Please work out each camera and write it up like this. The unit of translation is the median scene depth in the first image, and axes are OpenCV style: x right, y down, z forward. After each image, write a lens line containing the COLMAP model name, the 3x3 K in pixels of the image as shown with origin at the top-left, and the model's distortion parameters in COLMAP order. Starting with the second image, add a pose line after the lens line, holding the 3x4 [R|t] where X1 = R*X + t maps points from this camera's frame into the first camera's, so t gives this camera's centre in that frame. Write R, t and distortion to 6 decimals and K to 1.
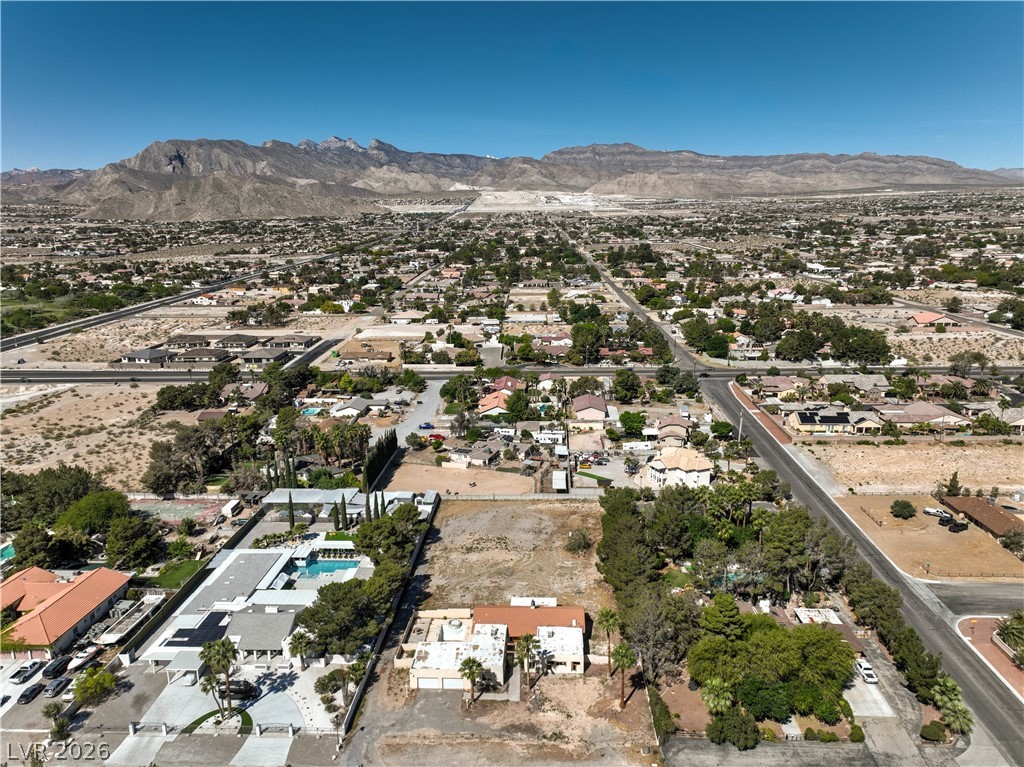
lens RADIAL K [[740.5, 0, 515.8], [0, 740.5, 394.7], [0, 0, 1]] dist [0.022824, 0.006649]
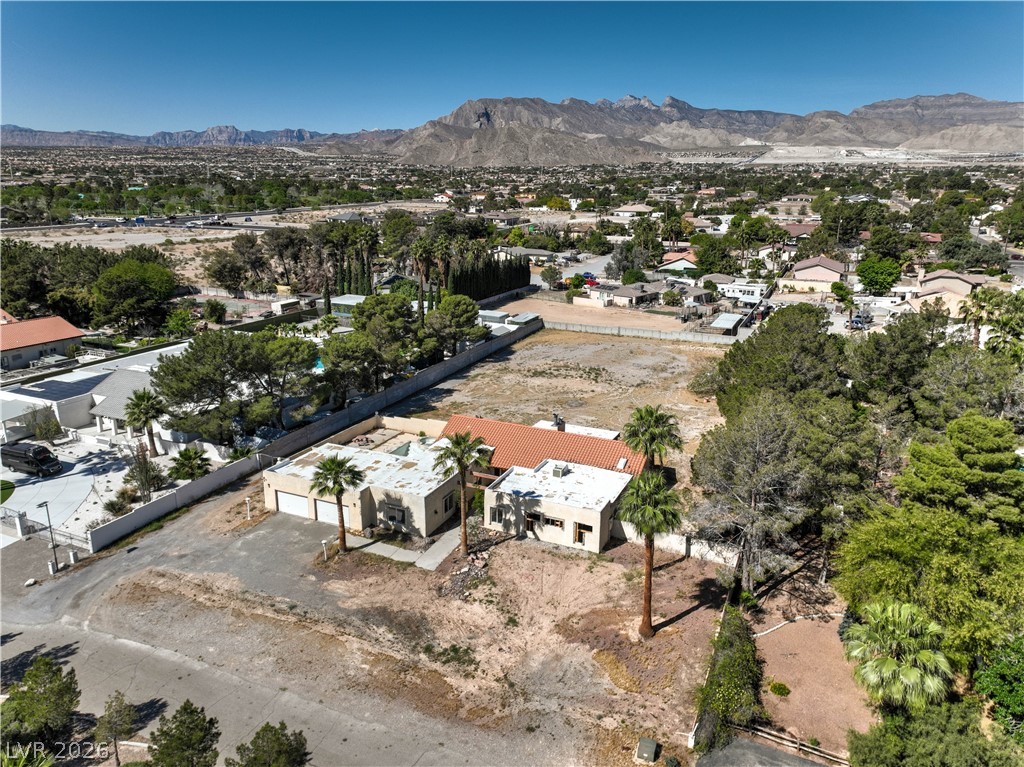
lens RADIAL K [[725.0, 0, 515.8], [0, 725.0, 382.2], [0, 0, 1]] dist [0.015496, 0.022956]
pose [[0.930828, 0.121764, -0.344575, 0.092203], [-0.108367, 0.992420, 0.057956, 0.125149], [0.349020, -0.016607, 0.936968, 0.282798]]
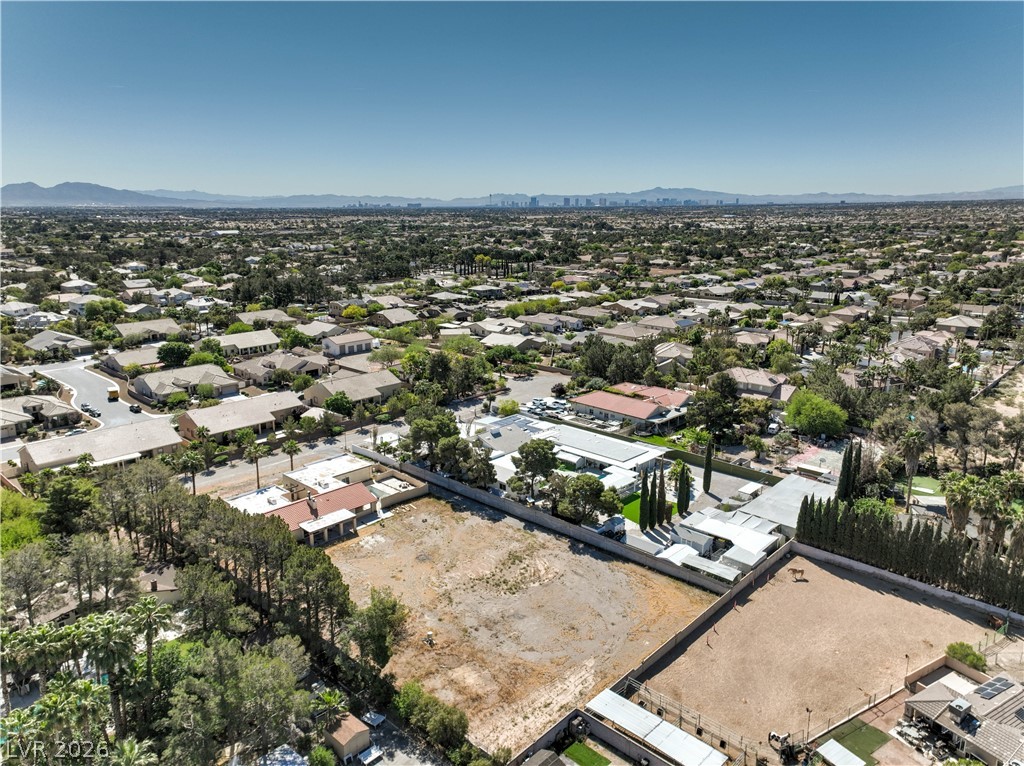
lens RADIAL K [[716.6, 0, 515.4], [0, 716.6, 383.5], [0, 0, 1]] dist [0.017957, 0.018751]
pose [[-0.645864, 0.197297, -0.737519, 0.266100], [-0.177466, 0.900771, 0.396381, -0.131749], [0.742540, 0.386893, -0.546762, 0.888530]]
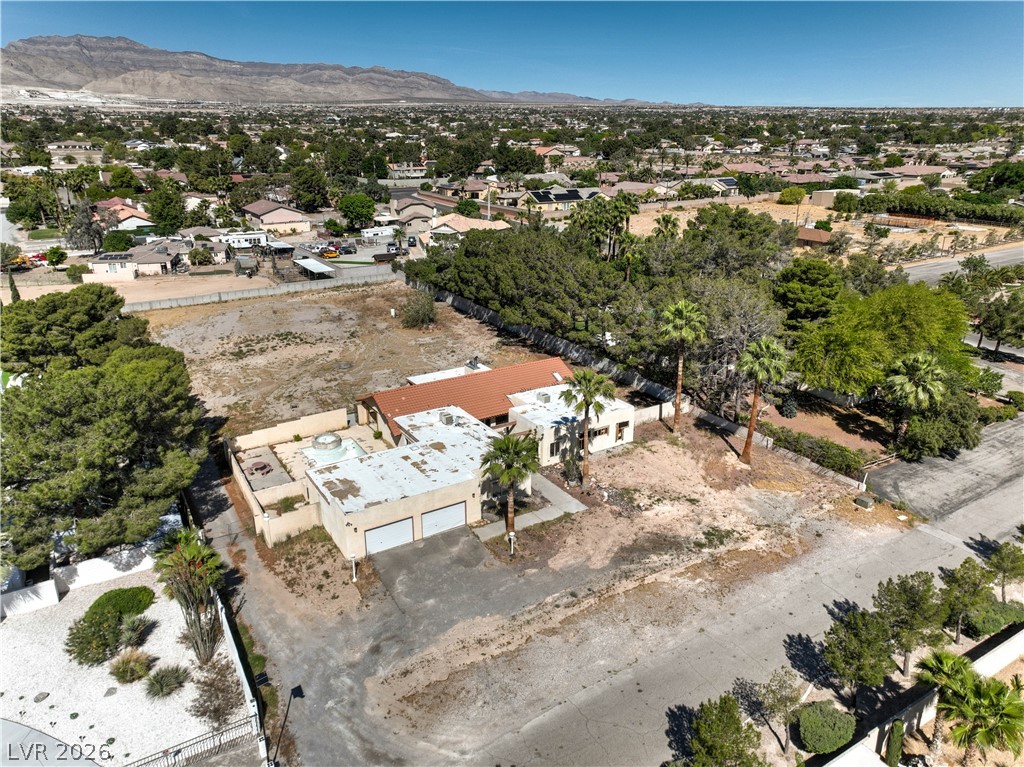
lens RADIAL K [[716.6, 0, 515.4], [0, 716.6, 384.0], [0, 0, 1]] dist [0.017957, 0.018751]
pose [[0.823761, -0.183453, 0.536435, -0.125625], [0.127522, 0.981909, 0.139974, 0.125145], [-0.552409, -0.046898, 0.832253, 0.307361]]
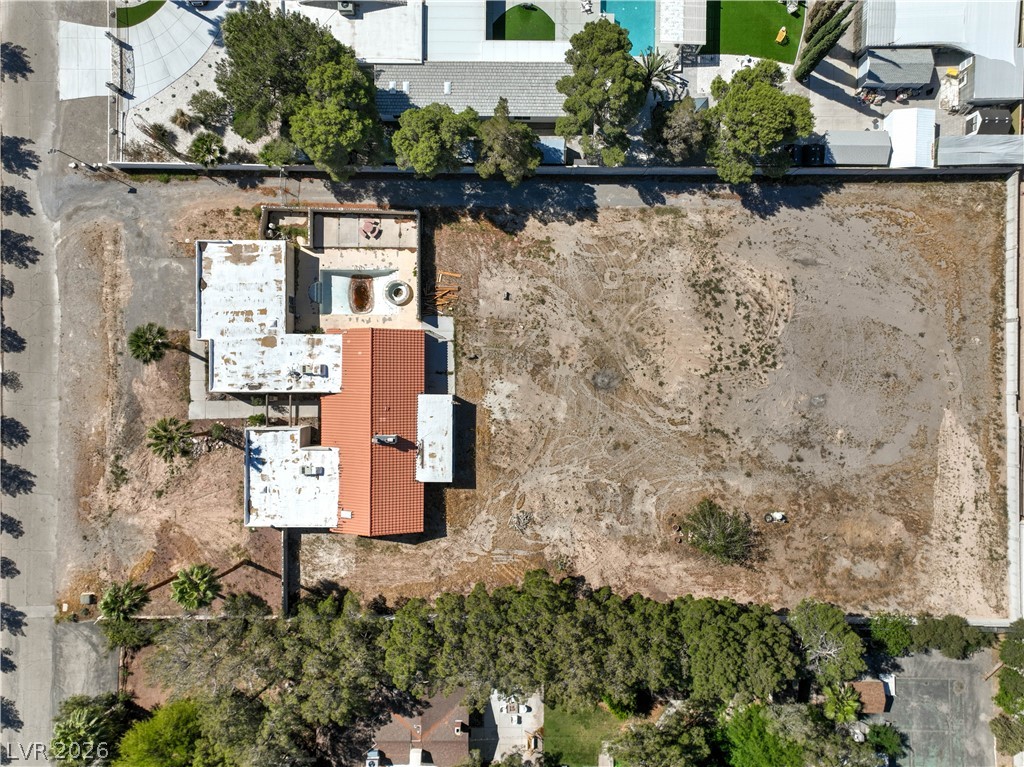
lens RADIAL K [[716.6, 0, 515.4], [0, 716.6, 384.0], [0, 0, 1]] dist [0.017957, 0.018751]
pose [[0.042997, 0.998960, 0.015141, -0.010894], [-0.235854, -0.004578, 0.971778, -0.127667], [0.970837, -0.045354, 0.235412, 0.536360]]
